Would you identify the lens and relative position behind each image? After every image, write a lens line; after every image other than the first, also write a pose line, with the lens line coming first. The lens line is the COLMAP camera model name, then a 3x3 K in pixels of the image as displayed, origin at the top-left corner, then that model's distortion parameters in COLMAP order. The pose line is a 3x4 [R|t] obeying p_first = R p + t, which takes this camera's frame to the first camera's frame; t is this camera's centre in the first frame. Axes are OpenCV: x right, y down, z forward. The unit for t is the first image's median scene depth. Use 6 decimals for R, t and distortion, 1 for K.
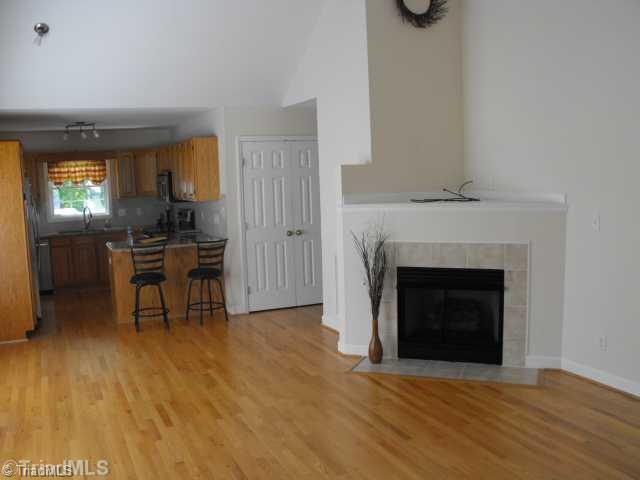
lens RADIAL K [[620.1, 0, 320.3], [0, 620.1, 244.3], [0, 0, 1]] dist [-0.126177, 0.000000]
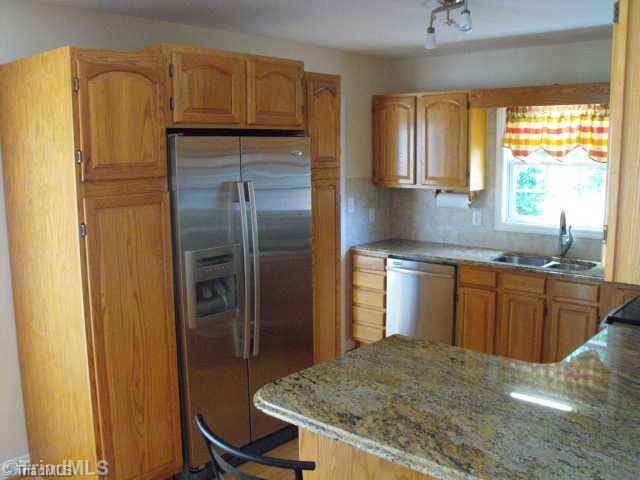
lens RADIAL K [[620.1, 0, 318.1], [0, 620.1, 240.8], [0, 0, 1]] dist [-0.126177, 0.000000]
pose [[0.440404, 0.166150, -0.882292, -0.061853], [-0.118205, 0.984903, 0.126470, -0.073269], [0.889984, 0.048593, 0.453395, 0.630309]]
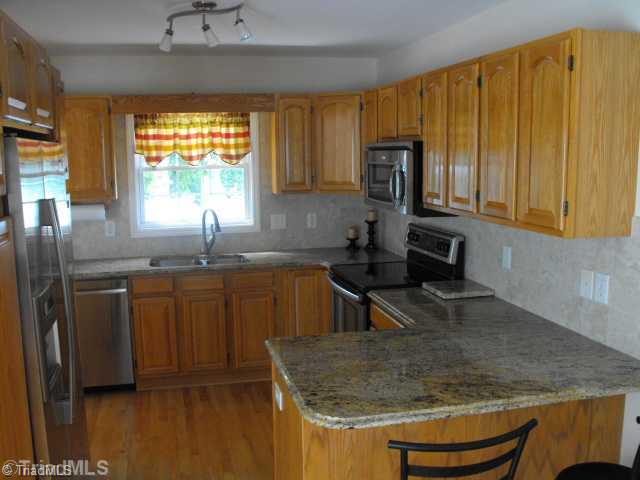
lens RADIAL K [[620.1, 0, 316.2], [0, 620.1, 238.6], [0, 0, 1]] dist [-0.126177, 0.000000]
pose [[0.982639, 0.048553, -0.179062, -0.209048], [-0.043941, 0.998595, 0.029633, -0.055943], [0.180249, -0.021251, 0.983391, 0.525599]]
